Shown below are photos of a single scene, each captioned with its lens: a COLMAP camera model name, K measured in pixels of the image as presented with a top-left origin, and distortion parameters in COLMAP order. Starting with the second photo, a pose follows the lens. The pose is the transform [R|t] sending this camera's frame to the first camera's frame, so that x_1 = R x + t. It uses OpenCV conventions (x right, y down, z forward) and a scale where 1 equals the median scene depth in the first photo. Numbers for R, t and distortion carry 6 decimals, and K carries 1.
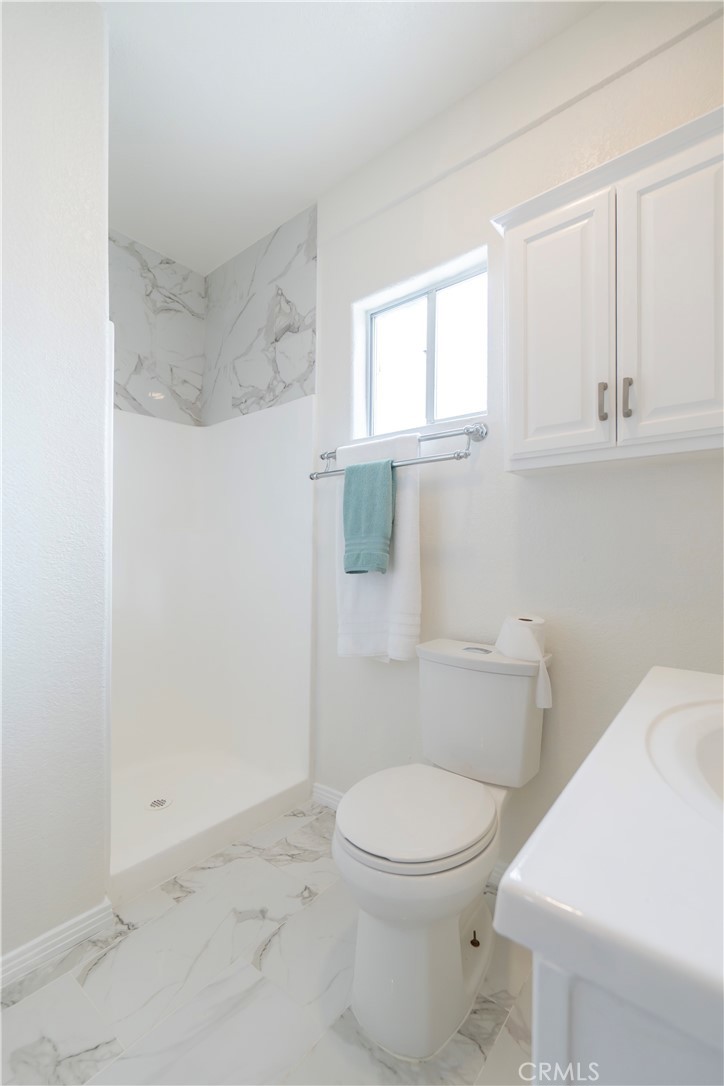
lens RADIAL K [[476.9, 0, 358.8], [0, 476.9, 547.7], [0, 0, 1]] dist [0.006220, -0.000022]
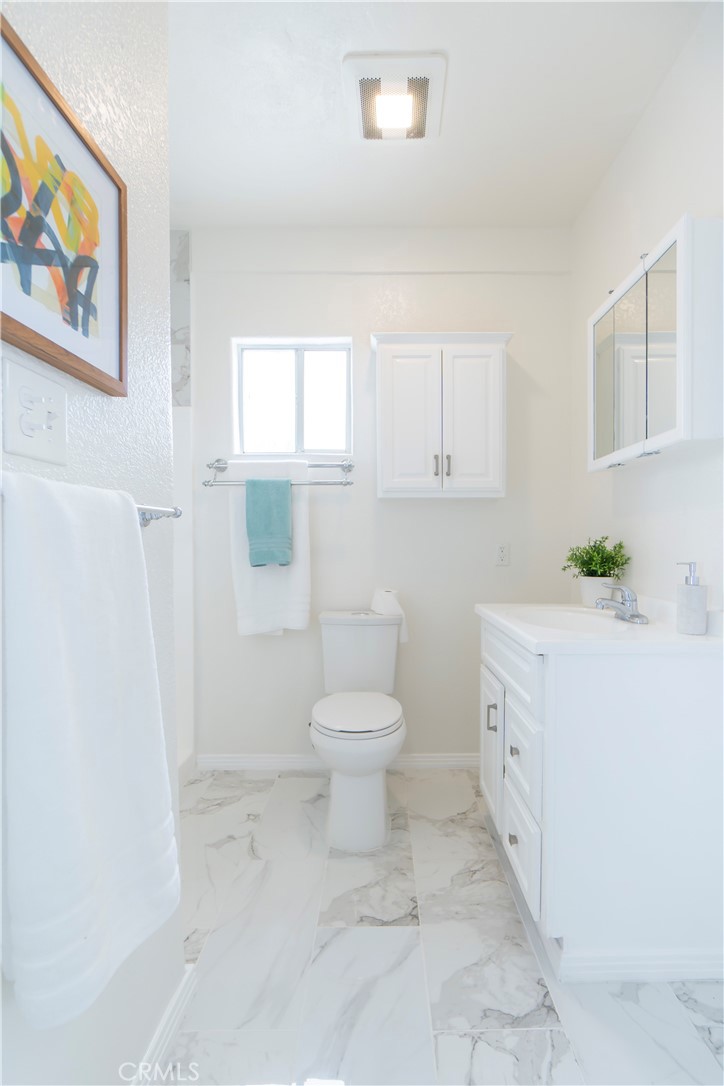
lens RADIAL K [[511.2, 0, 386.3], [0, 511.2, 543.4], [0, 0, 1]] dist [0.039955, -0.000155]
pose [[0.758613, -0.001019, 0.651541, -0.653467], [-0.002192, 0.999989, 0.004117, -0.014025], [-0.651538, -0.004552, 0.758602, -0.250041]]
